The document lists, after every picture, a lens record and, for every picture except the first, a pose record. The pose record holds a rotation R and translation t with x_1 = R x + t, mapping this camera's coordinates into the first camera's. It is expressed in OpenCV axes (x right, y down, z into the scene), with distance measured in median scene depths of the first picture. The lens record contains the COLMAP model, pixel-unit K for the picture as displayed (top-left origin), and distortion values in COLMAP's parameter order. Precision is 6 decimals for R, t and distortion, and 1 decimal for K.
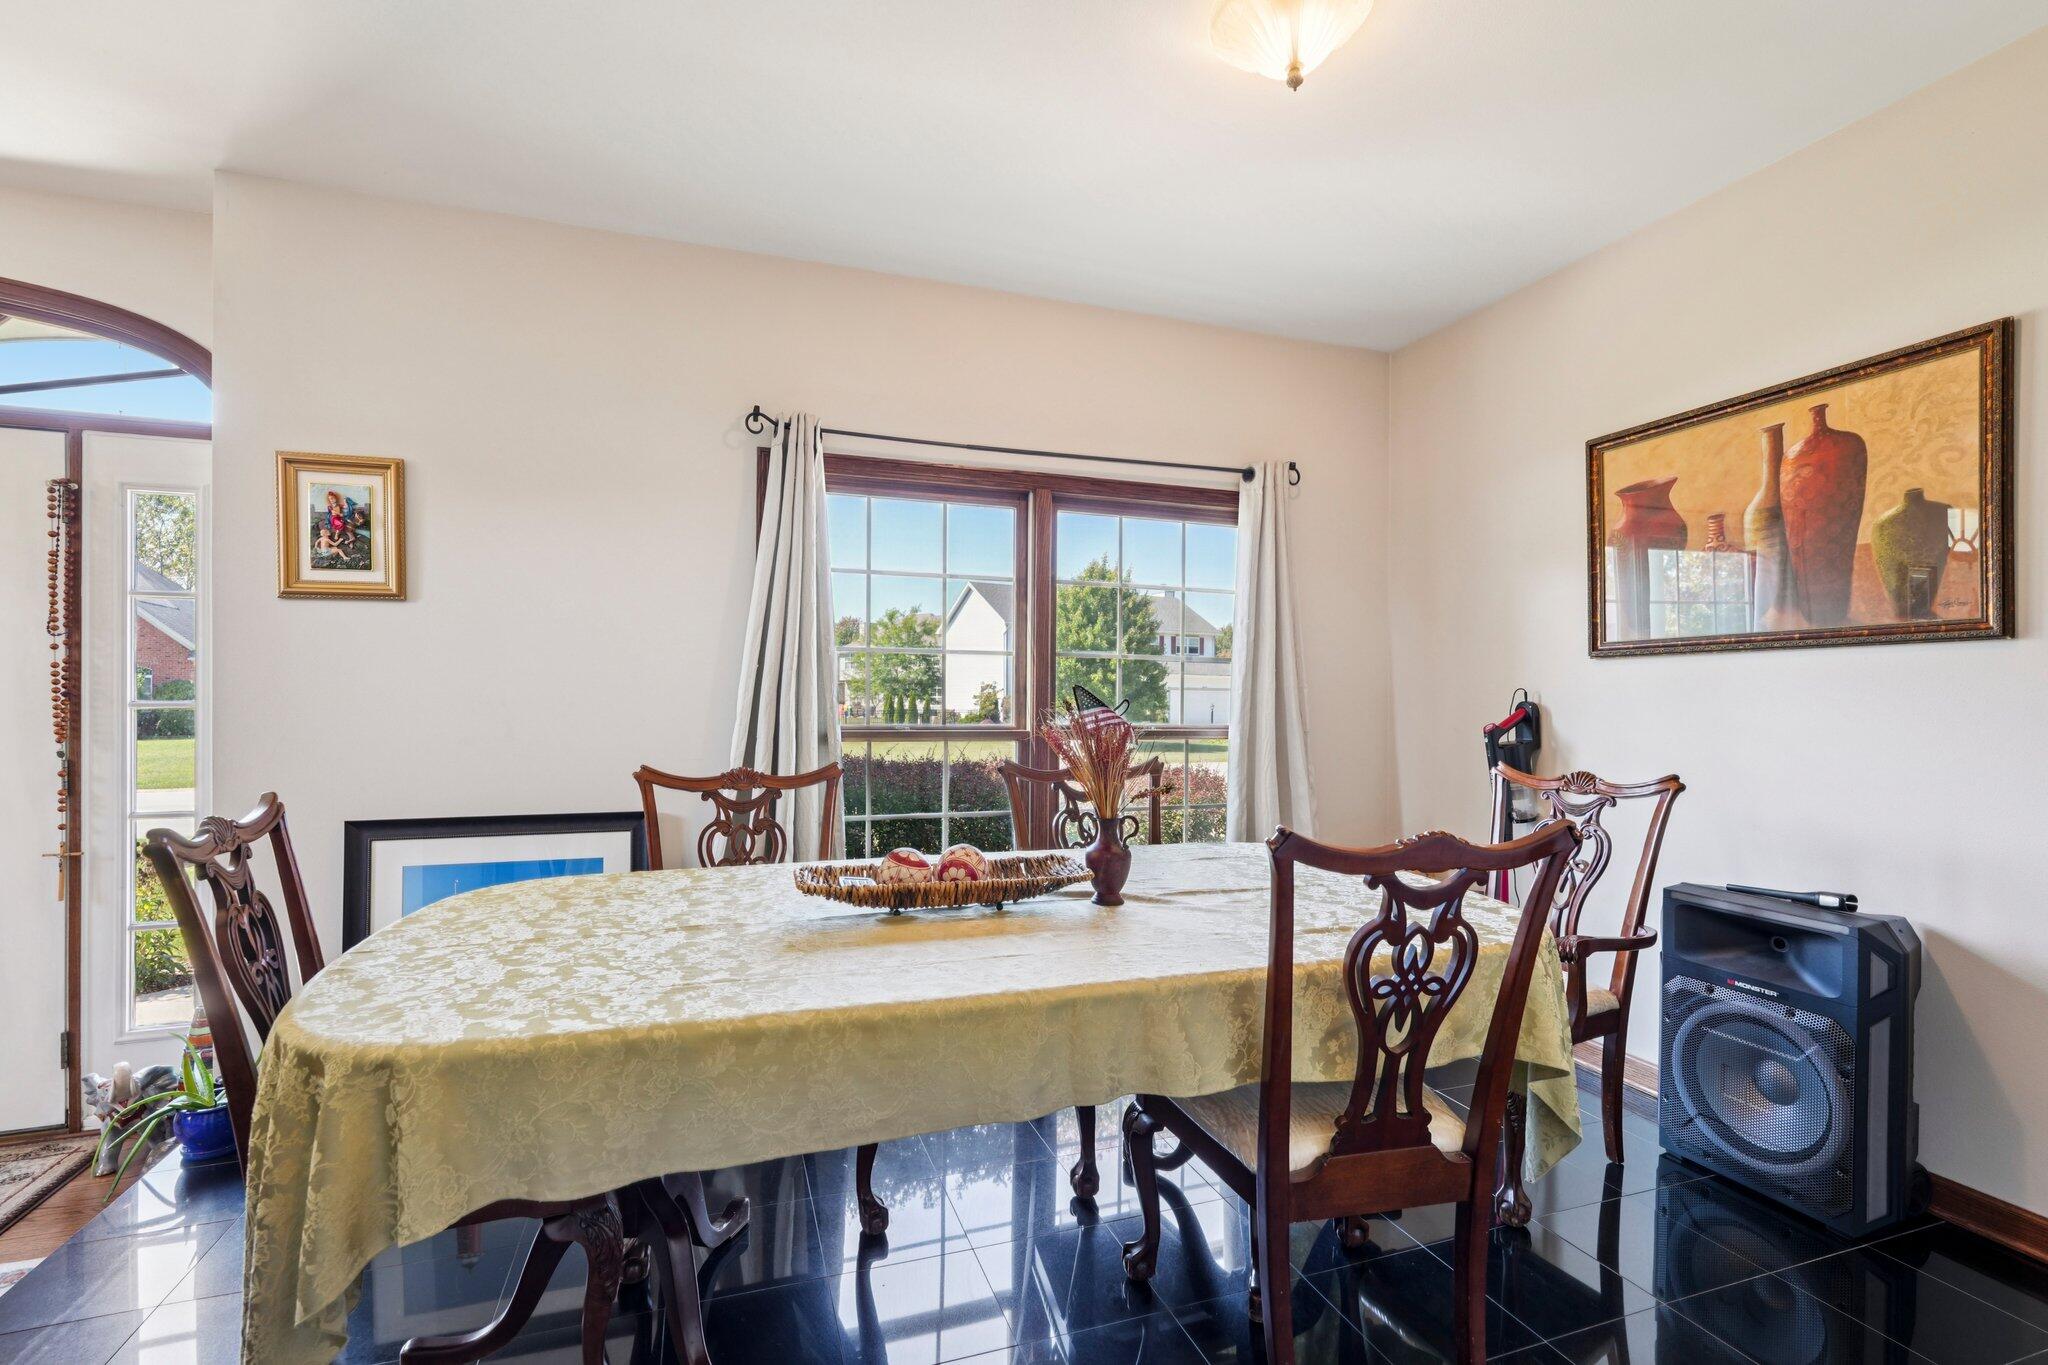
lens RADIAL K [[923.9, 0, 1035.3], [0, 923.9, 697.3], [0, 0, 1]] dist [-0.000490, 0.000136]
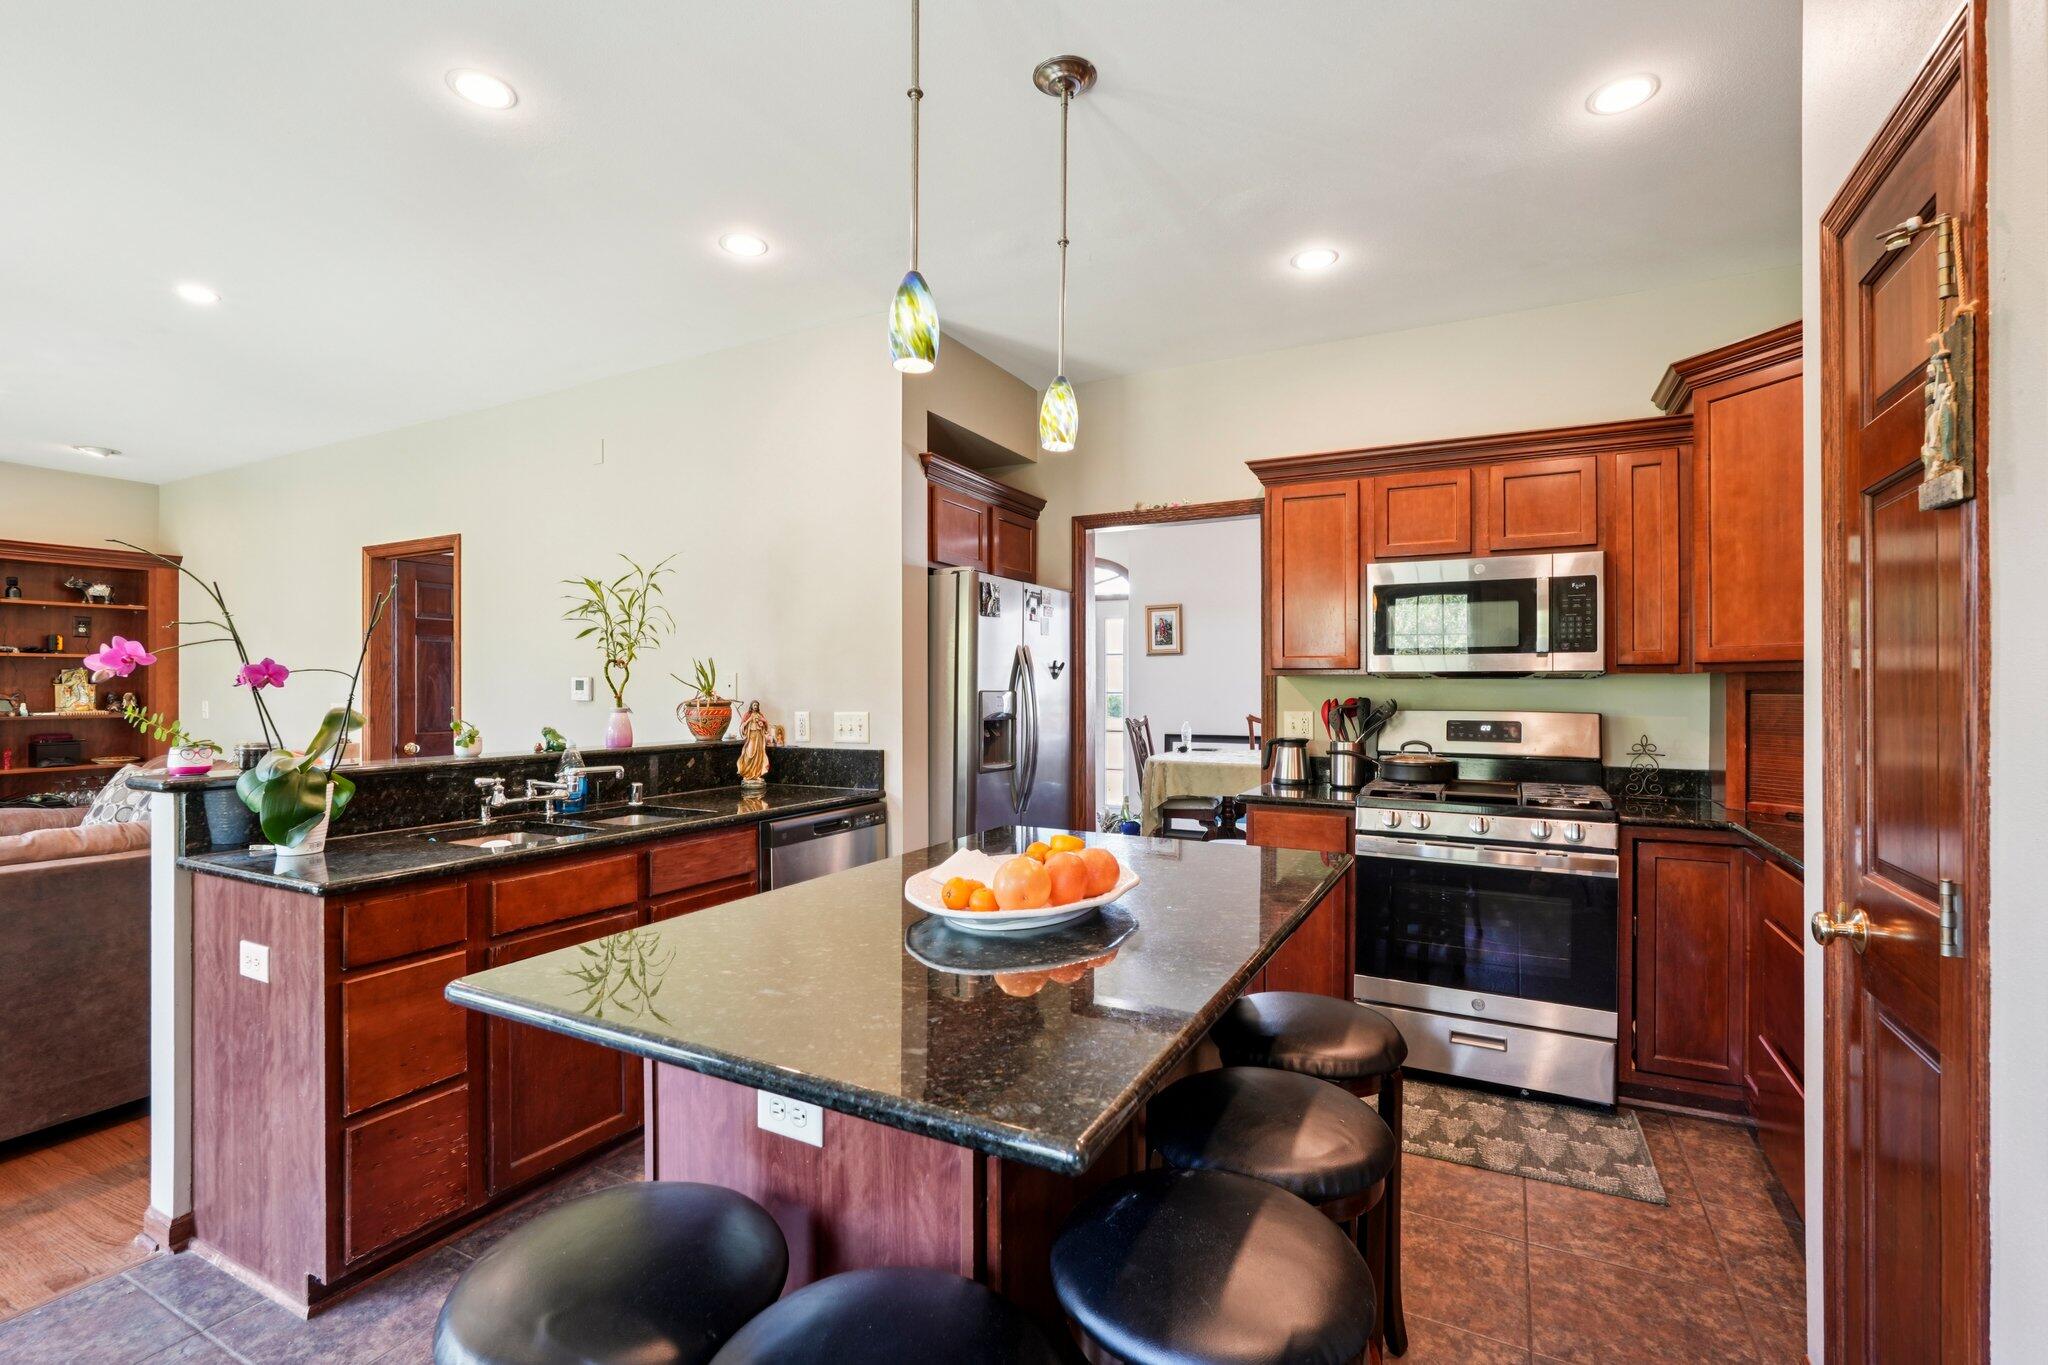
lens RADIAL K [[923.9, 0, 1027.7], [0, 923.9, 685.8], [0, 0, 1]] dist [-0.000490, 0.000136]
pose [[0.689378, -0.002575, -0.724397, 1.026580], [-0.001547, 0.999986, -0.005027, 0.002538], [0.724400, 0.004586, 0.689365, -1.271227]]
